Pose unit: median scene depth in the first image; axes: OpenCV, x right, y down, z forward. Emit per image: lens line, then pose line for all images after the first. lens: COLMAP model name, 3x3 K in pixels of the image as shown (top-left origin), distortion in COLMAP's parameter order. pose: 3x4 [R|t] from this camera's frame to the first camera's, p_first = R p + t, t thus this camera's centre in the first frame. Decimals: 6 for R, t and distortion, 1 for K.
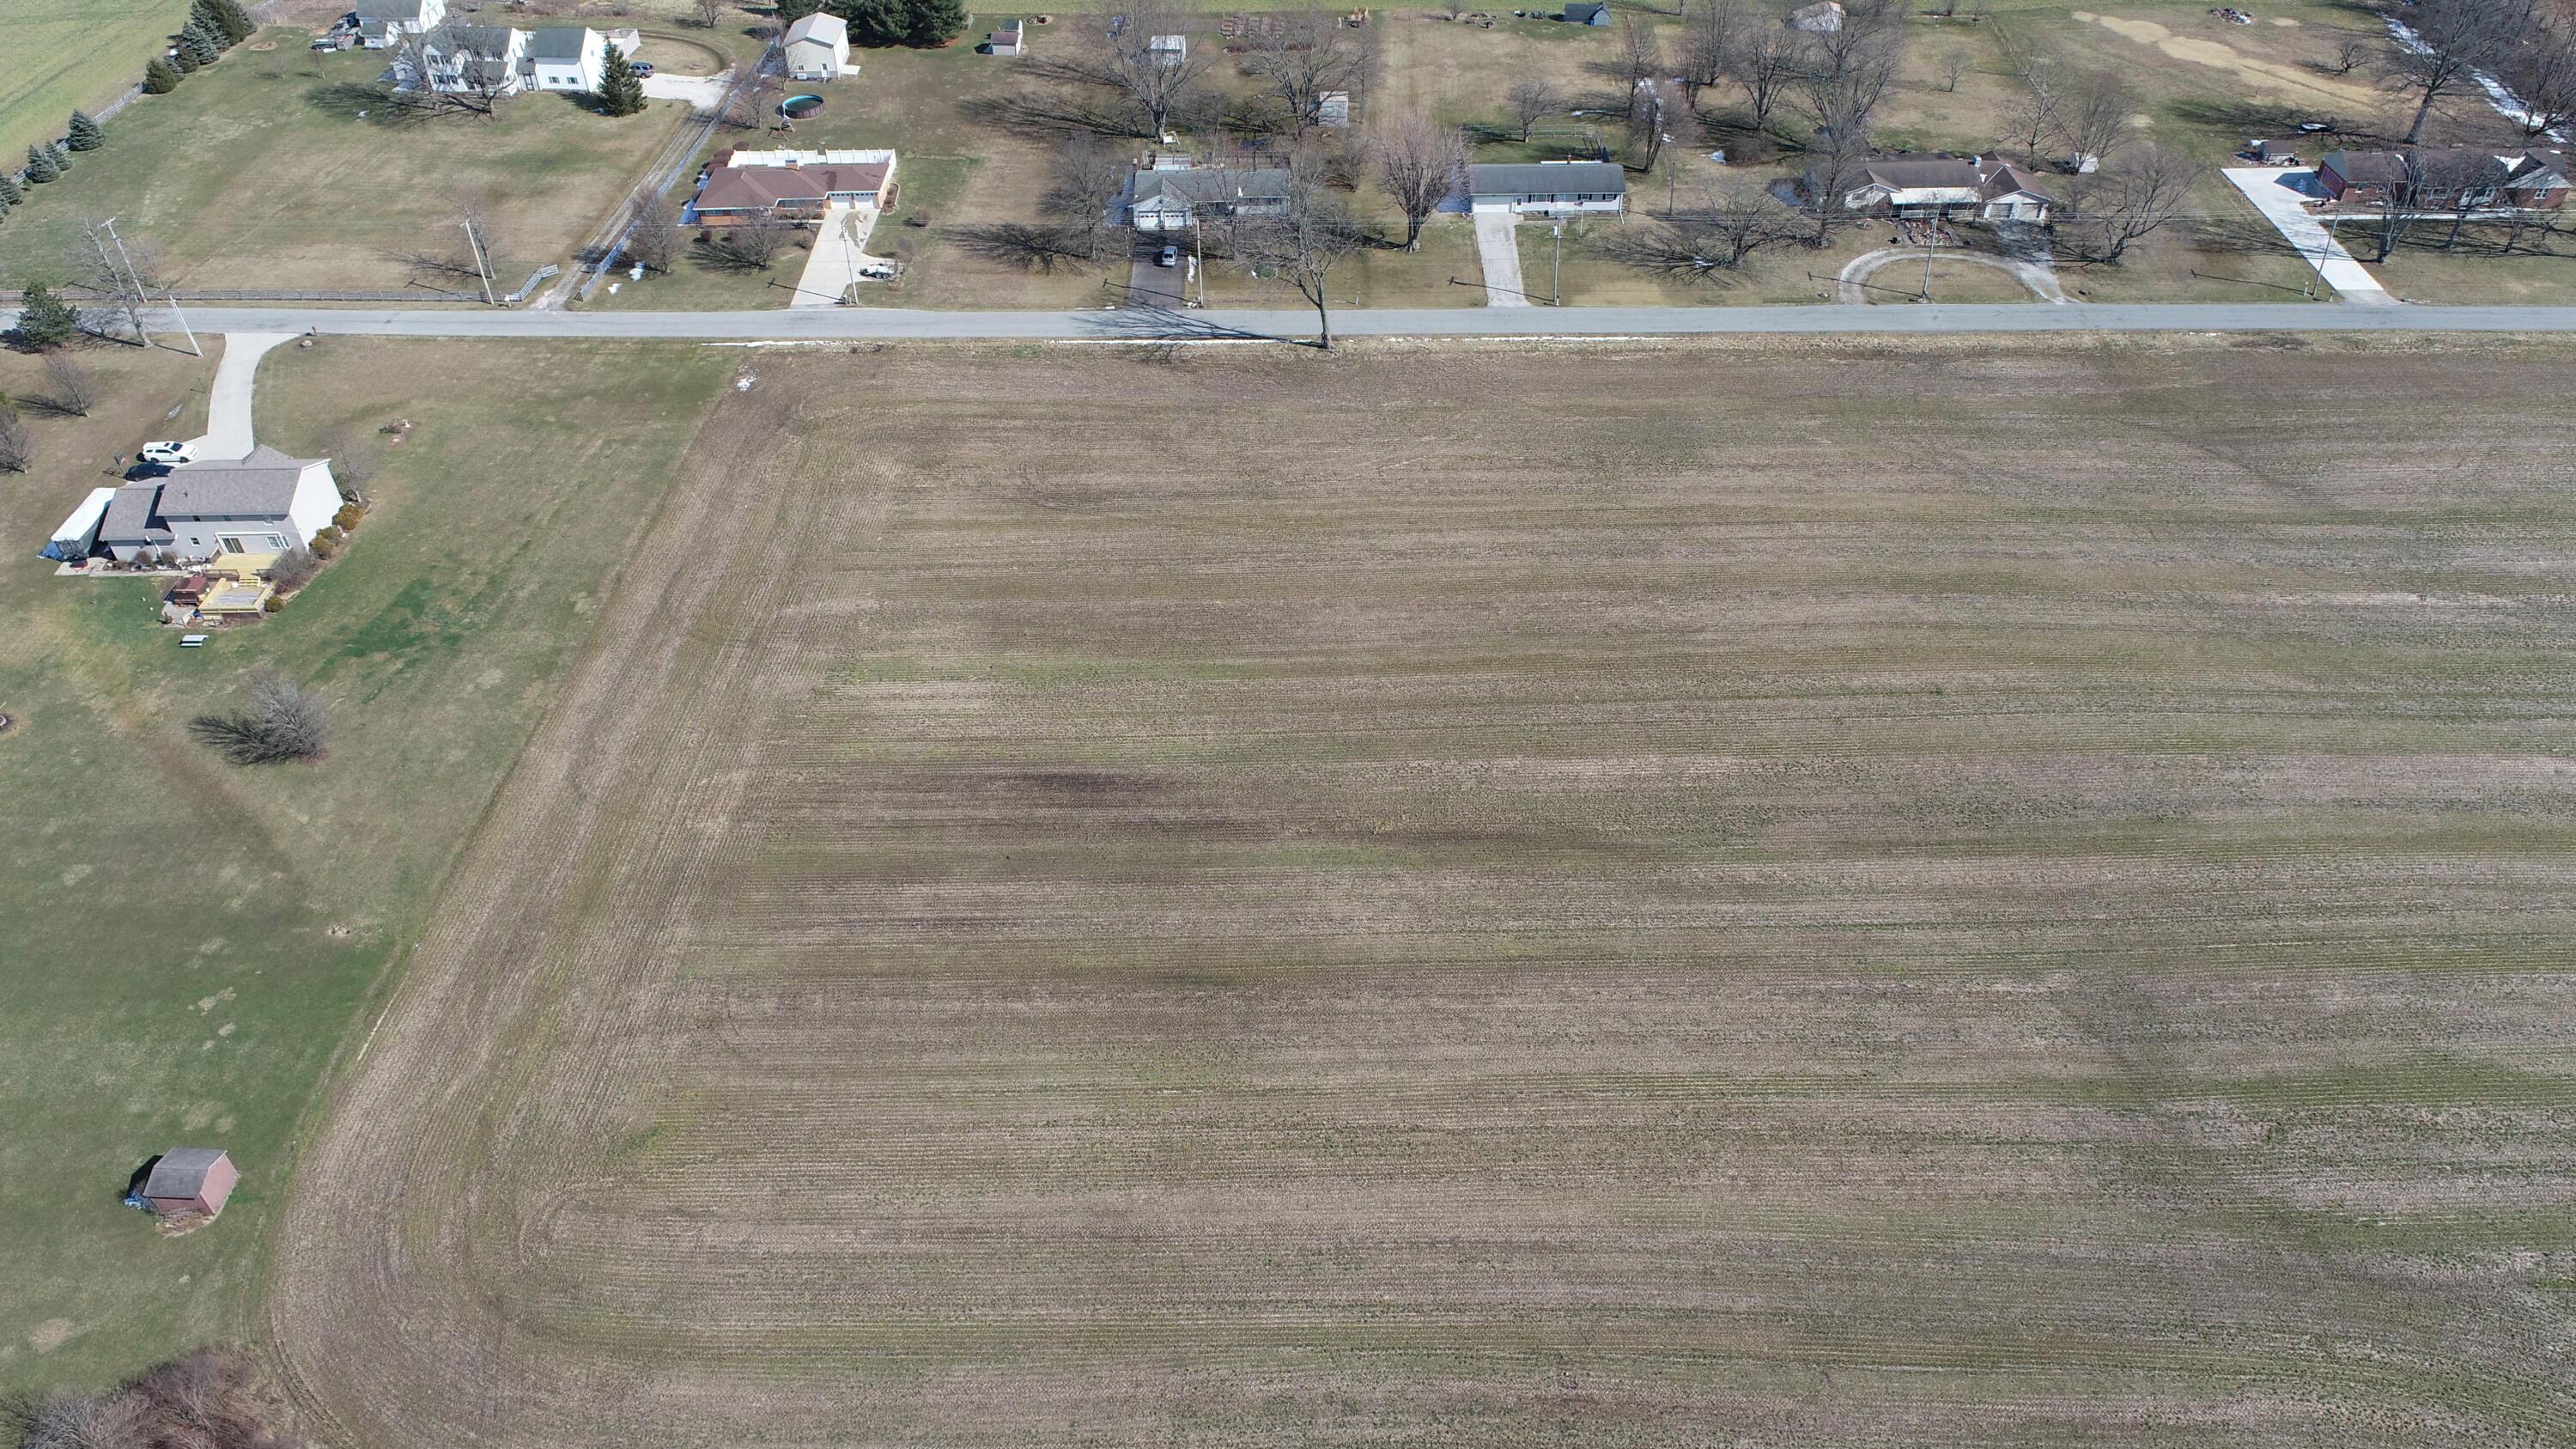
lens RADIAL K [[1815.7, 0, 1289.3], [0, 1815.7, 638.6], [0, 0, 1]] dist [-0.014147, 0.002170]
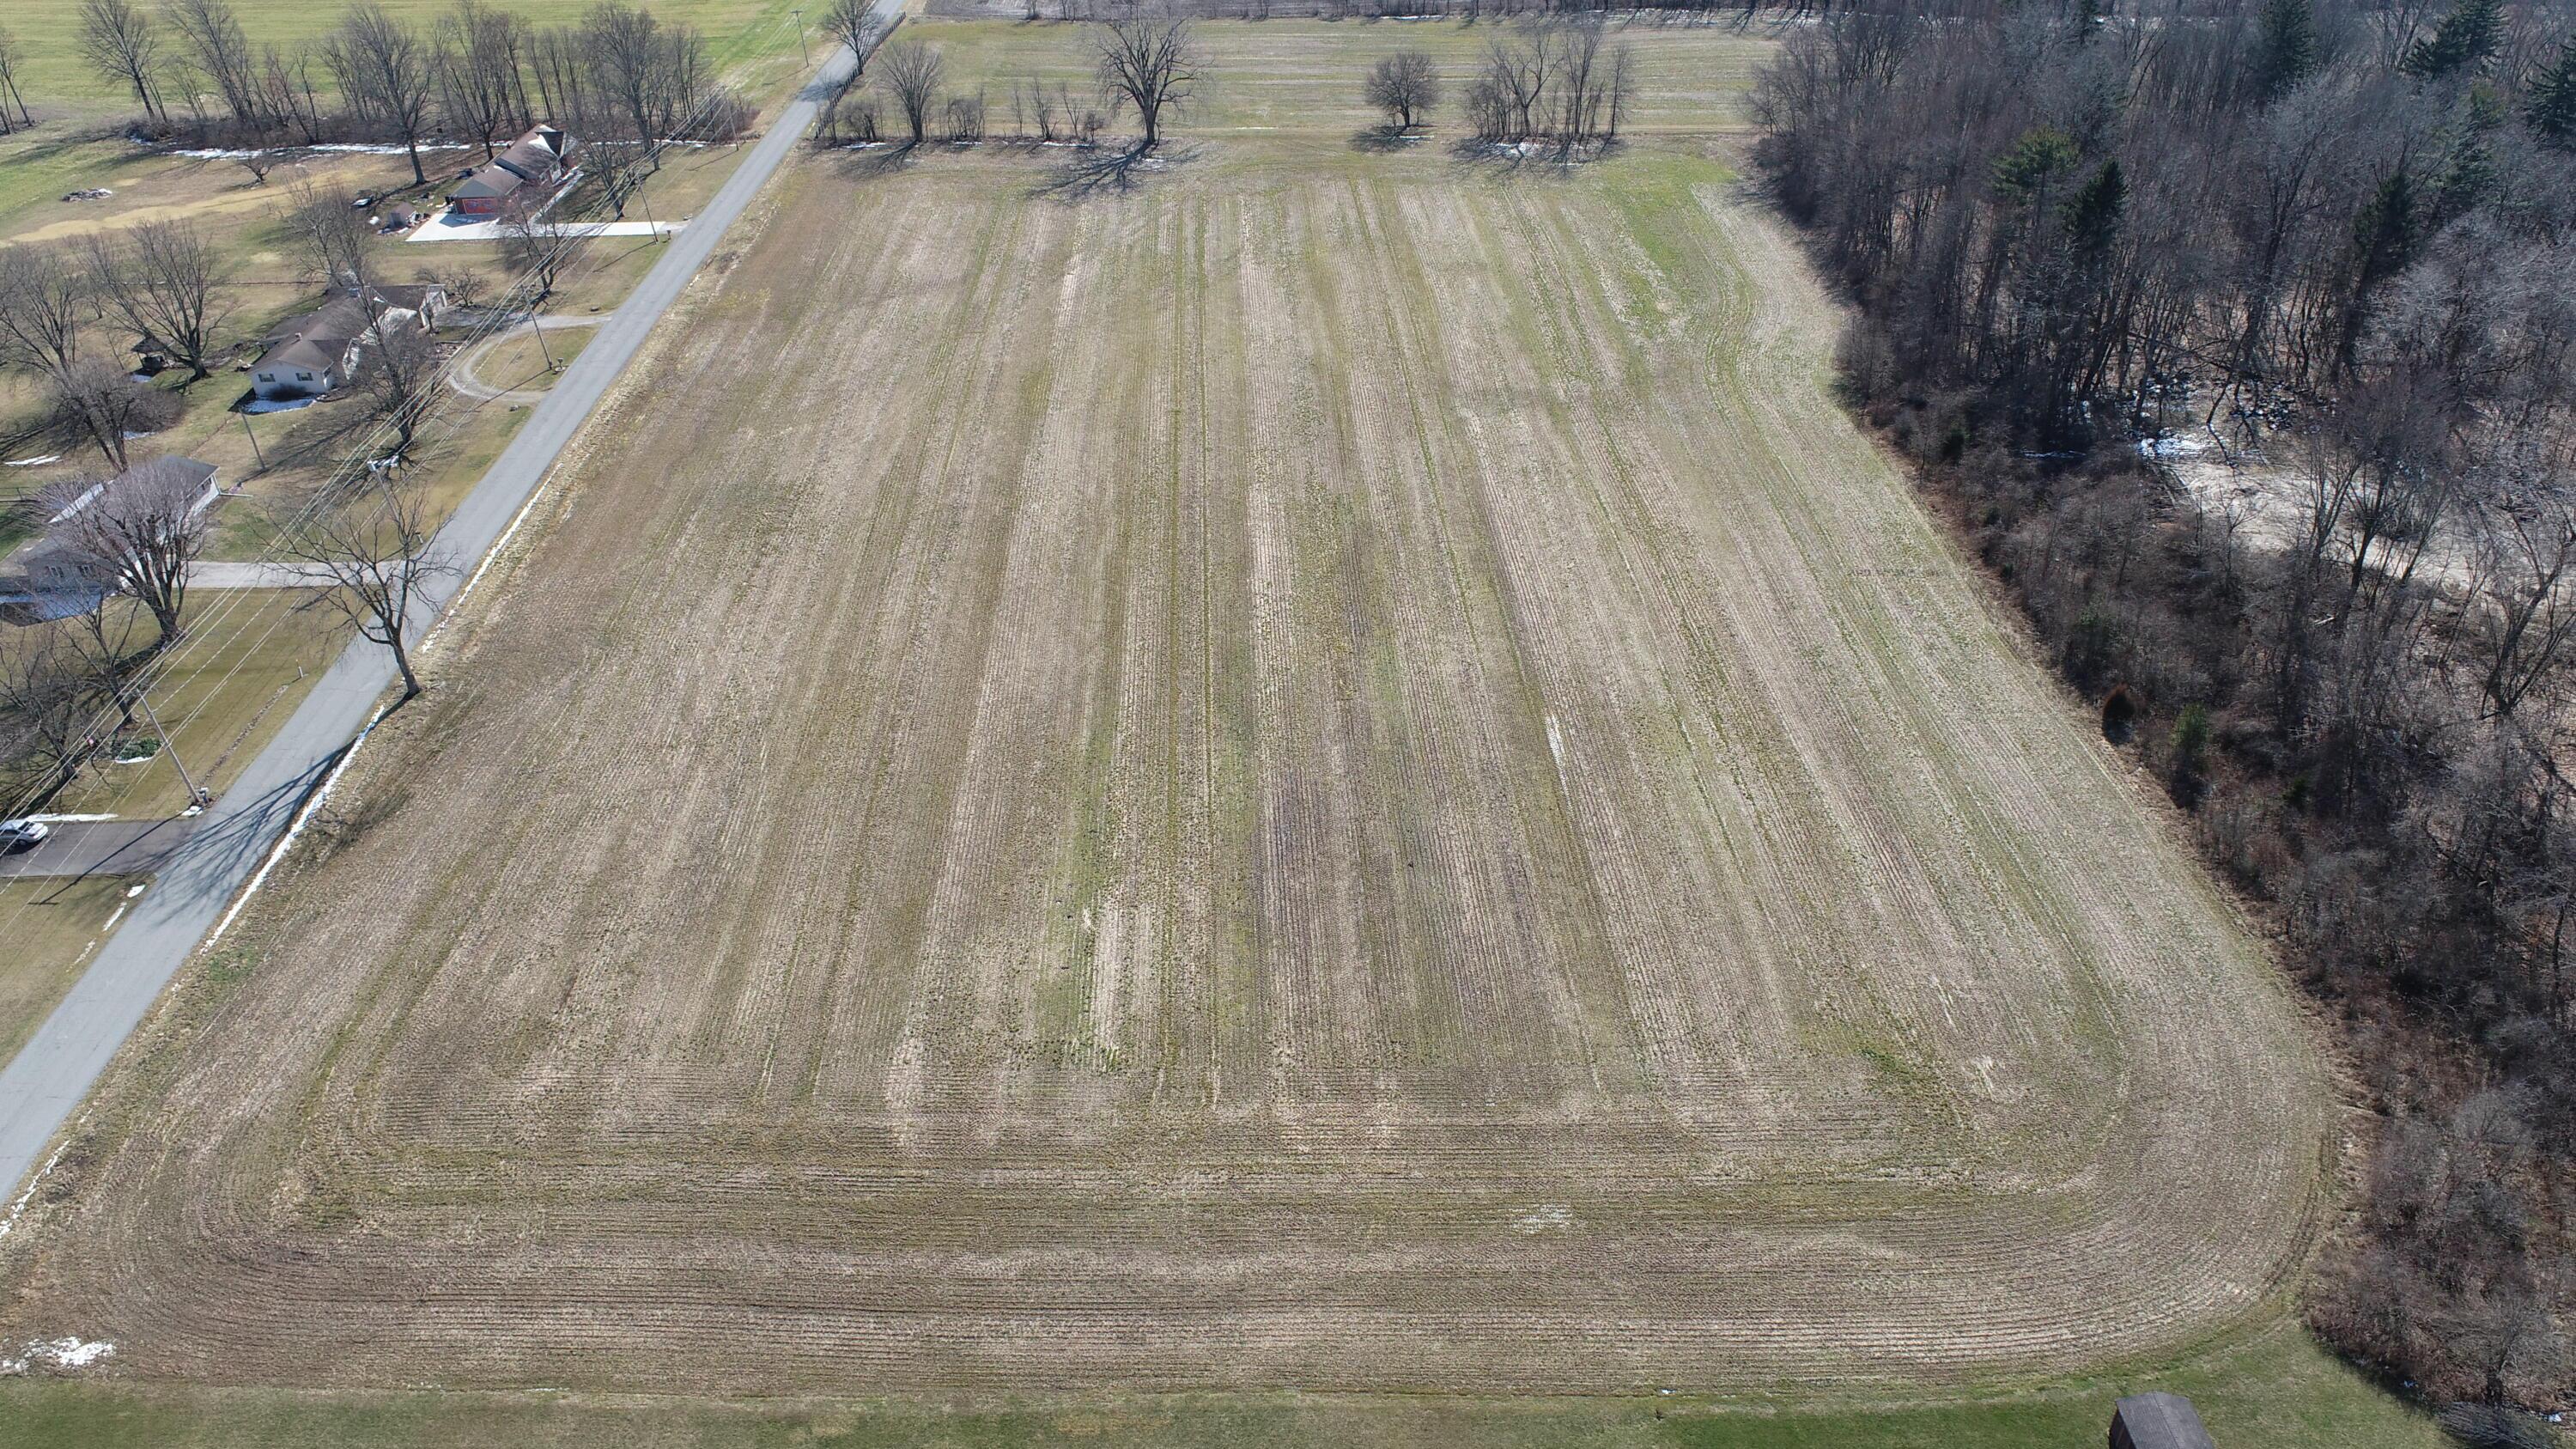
lens RADIAL K [[1731.3, 0, 1288.0], [0, 1731.3, 724.5], [0, 0, 1]] dist [-0.013295, 0.009194]
pose [[-0.033447, -0.548576, 0.835431, -0.588978], [0.628658, 0.638278, 0.444286, -0.243460], [-0.776962, 0.540061, 0.323518, 0.514920]]
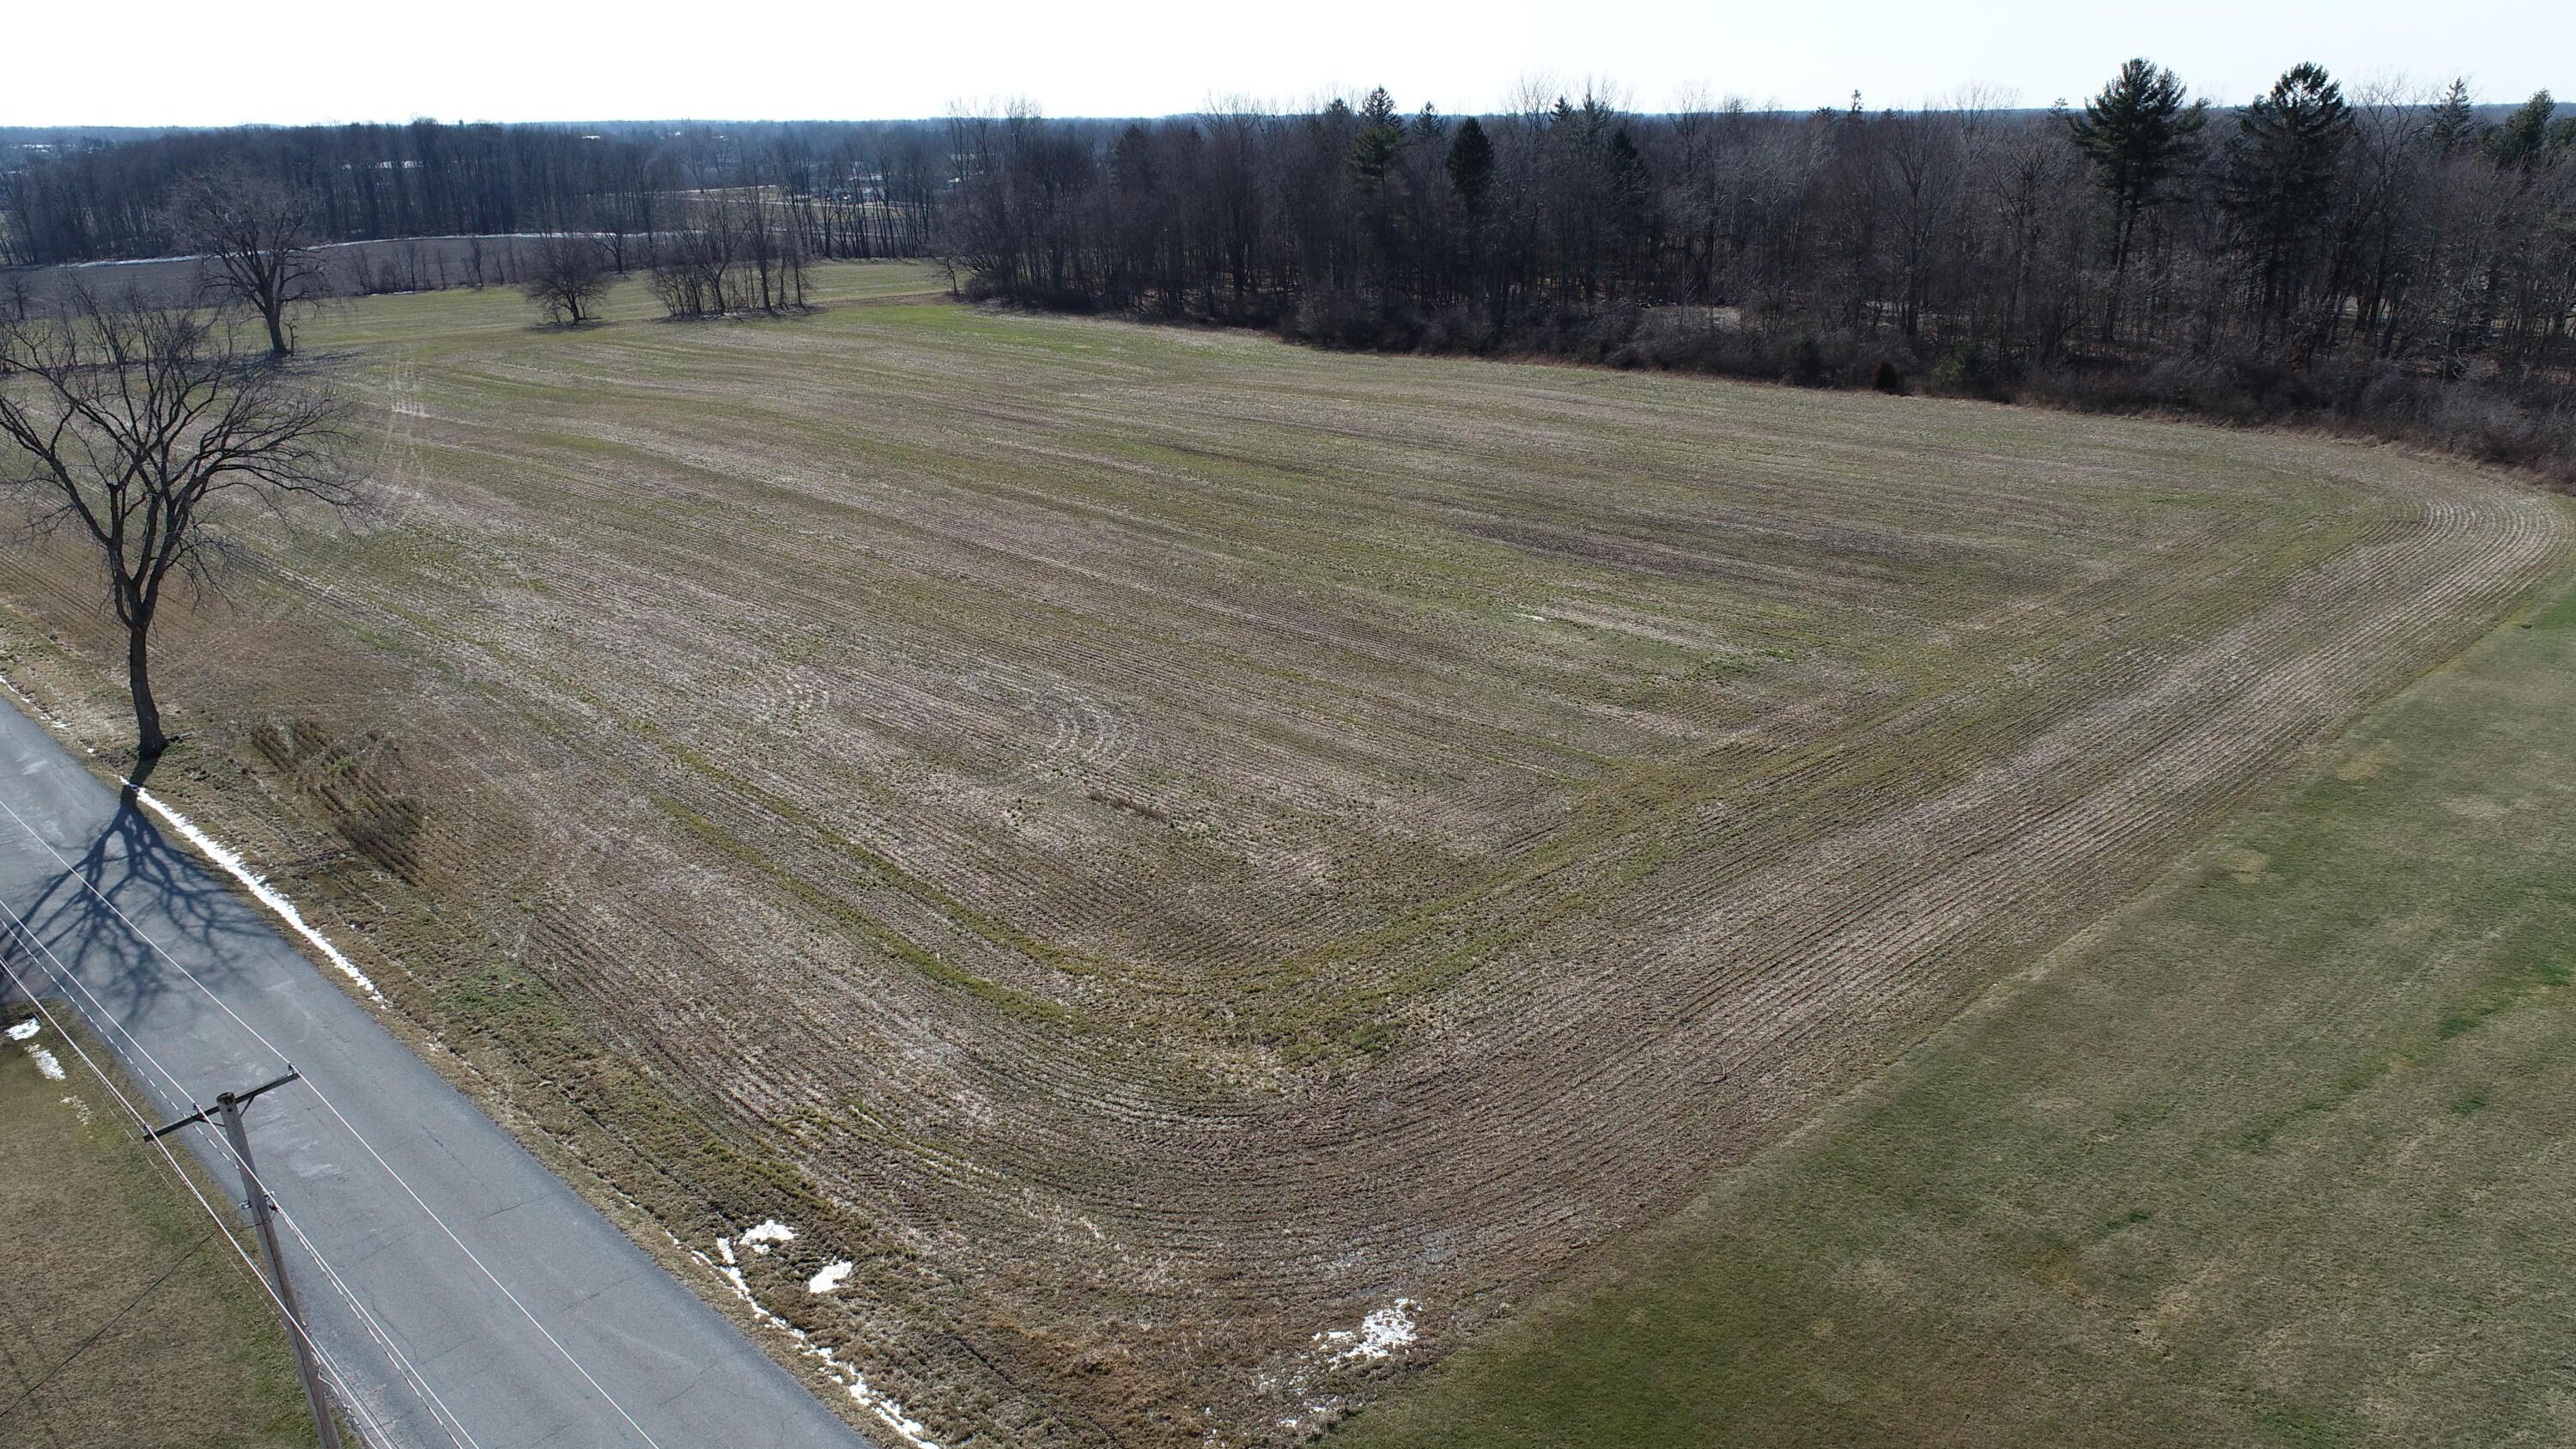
lens RADIAL K [[1731.3, 0, 1288.0], [0, 1731.3, 724.5], [0, 0, 1]] dist [-0.013295, 0.009194]
pose [[-0.717819, -0.214287, 0.662433, -0.400098], [0.446106, 0.588924, 0.673913, -0.307978], [-0.534533, 0.779262, -0.327146, 1.001785]]
